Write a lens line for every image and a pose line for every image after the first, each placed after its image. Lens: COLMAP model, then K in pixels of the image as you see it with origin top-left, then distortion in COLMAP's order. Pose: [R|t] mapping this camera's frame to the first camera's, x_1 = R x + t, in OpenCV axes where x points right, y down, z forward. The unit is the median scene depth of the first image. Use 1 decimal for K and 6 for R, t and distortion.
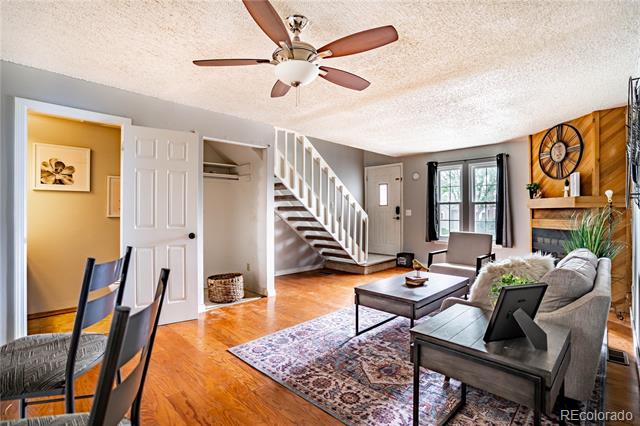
lens RADIAL K [[302.0, 0, 317.6], [0, 302.0, 212.6], [0, 0, 1]] dist [-0.064985, 0.021552]
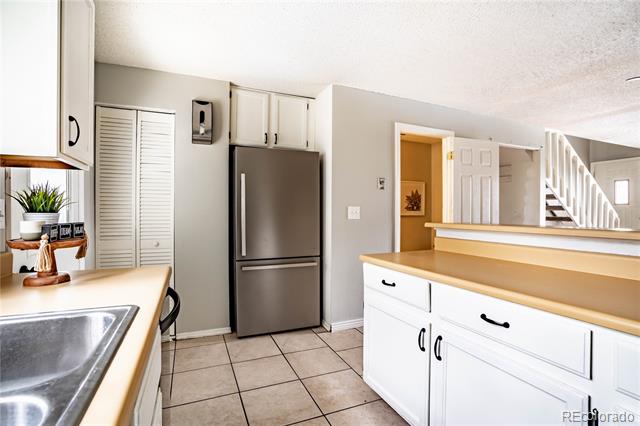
lens RADIAL K [[302.0, 0, 317.6], [0, 302.0, 212.6], [0, 0, 1]] dist [-0.064985, 0.021552]
pose [[0.930523, 0.000692, -0.366232, -0.546385], [-0.000023, 0.999998, 0.001832, 0.000322], [0.366232, -0.001696, 0.930522, -0.230826]]
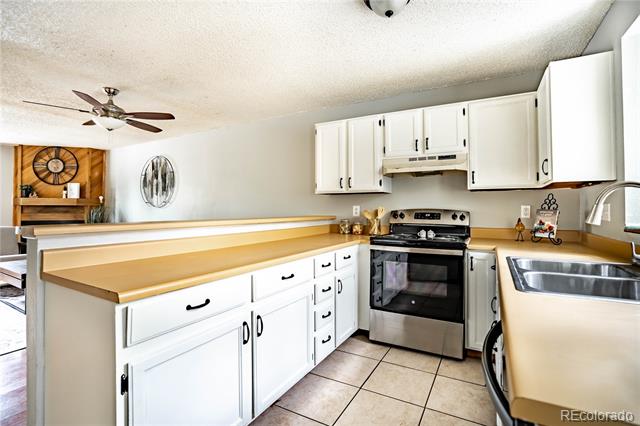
lens RADIAL K [[301.2, 0, 322.1], [0, 301.2, 204.2], [0, 0, 1]] dist [-0.051436, 0.020942]
pose [[-0.279620, 0.014623, 0.959999, -0.942361], [0.000285, 0.999885, -0.015147, 0.000708], [-0.960111, -0.003961, -0.279592, 0.163651]]
